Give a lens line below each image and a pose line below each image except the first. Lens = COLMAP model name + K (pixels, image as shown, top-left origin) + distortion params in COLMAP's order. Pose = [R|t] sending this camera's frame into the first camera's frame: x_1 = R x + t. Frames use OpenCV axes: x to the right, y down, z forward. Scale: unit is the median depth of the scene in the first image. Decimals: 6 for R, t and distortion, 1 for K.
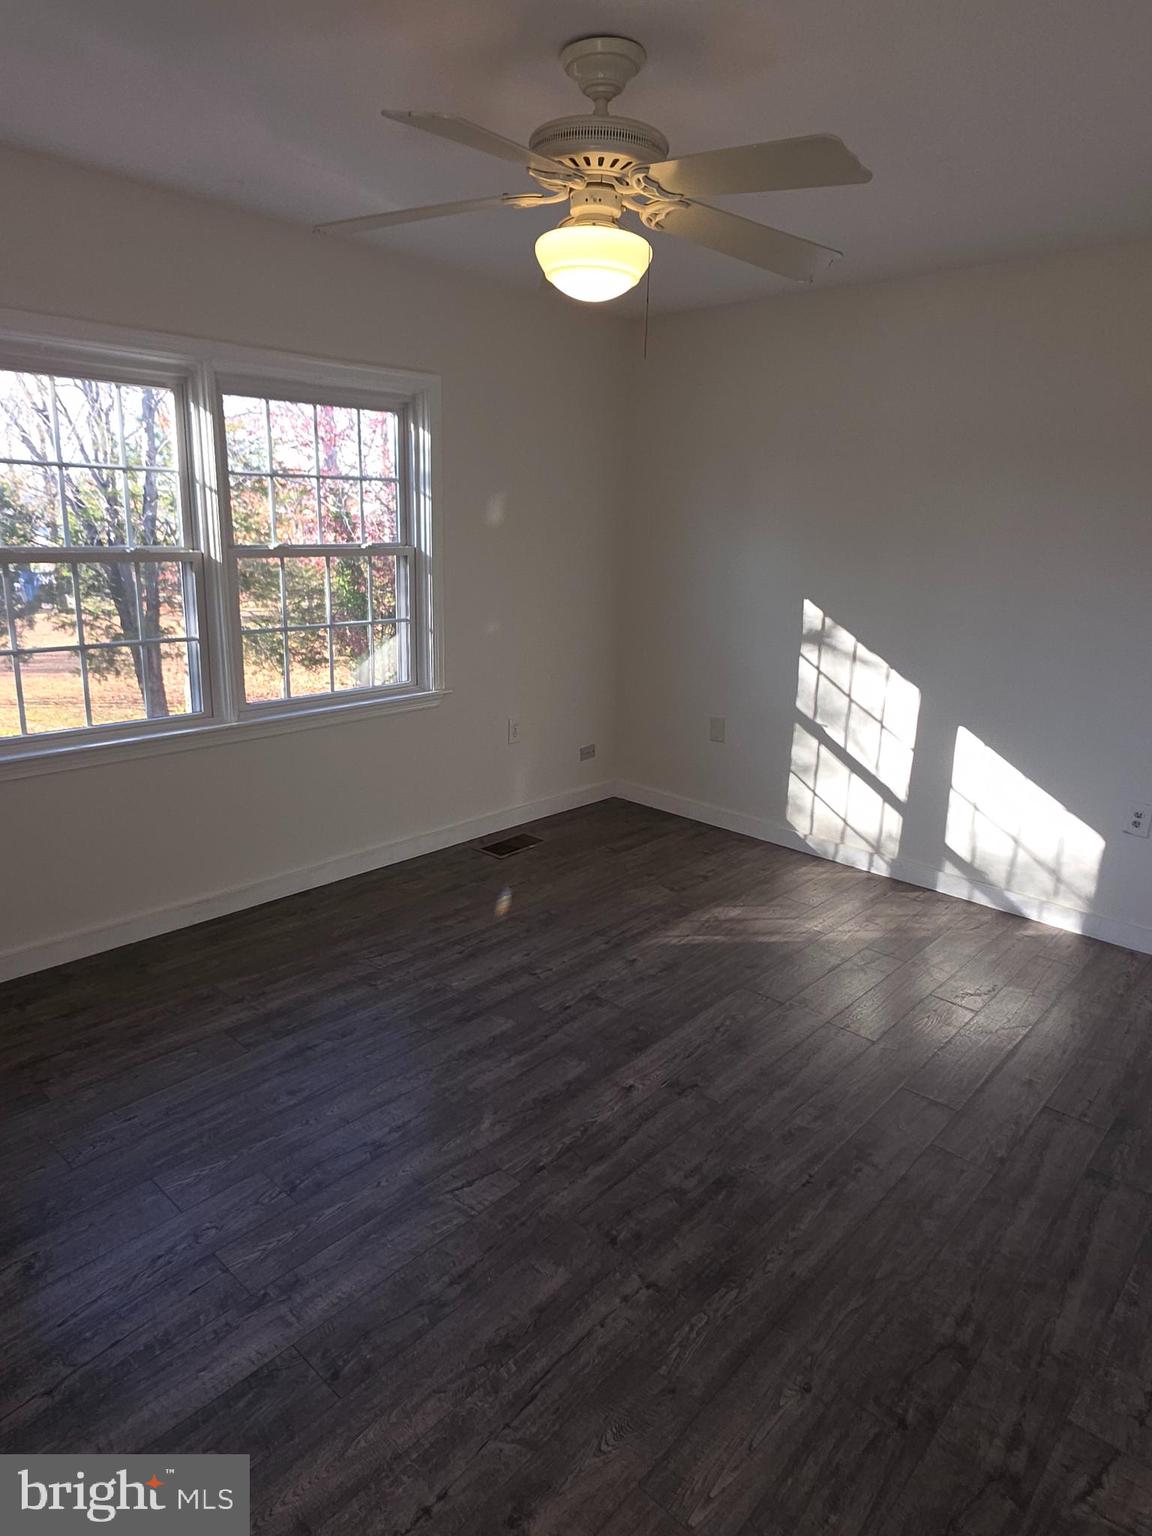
lens RADIAL K [[924.2, 0, 569.0], [0, 924.2, 753.1], [0, 0, 1]] dist [-0.001726, -0.001615]
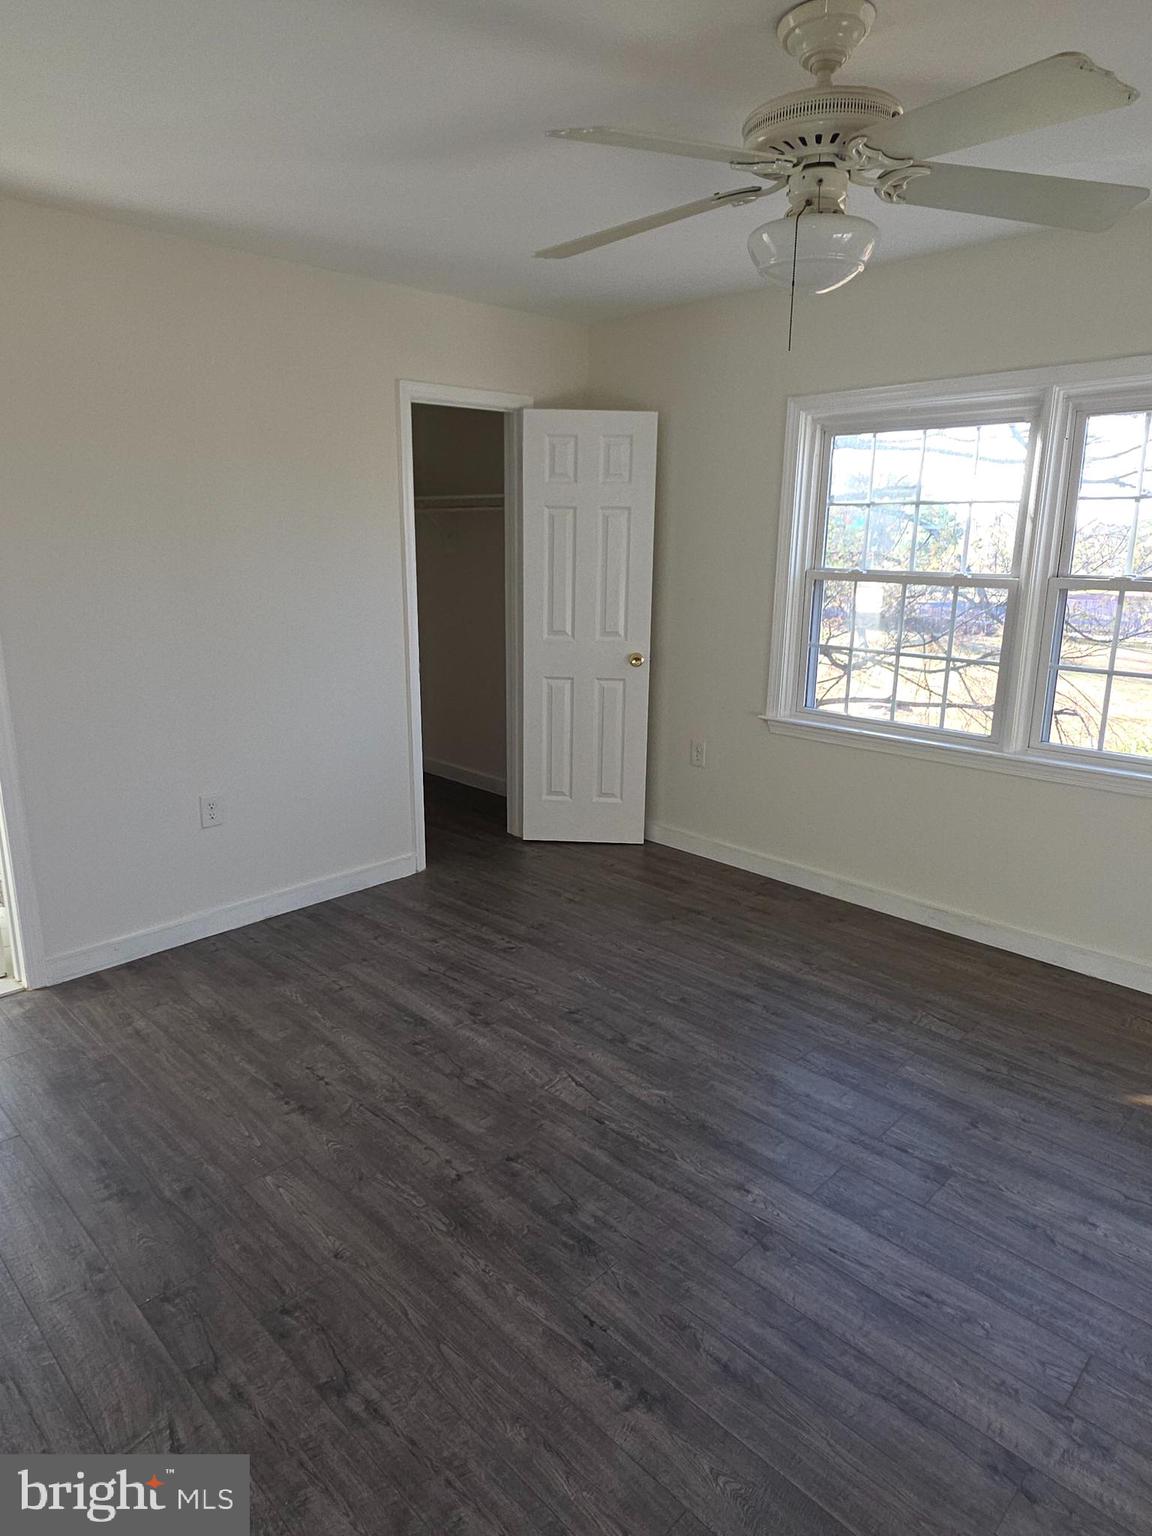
lens RADIAL K [[924.2, 0, 574.5], [0, 924.2, 781.2], [0, 0, 1]] dist [-0.001726, -0.001615]
pose [[-0.032635, 0.236835, -0.971002, 0.968026], [-0.253302, 0.937841, 0.237260, -0.195266], [0.966837, 0.253700, 0.029385, 0.842762]]
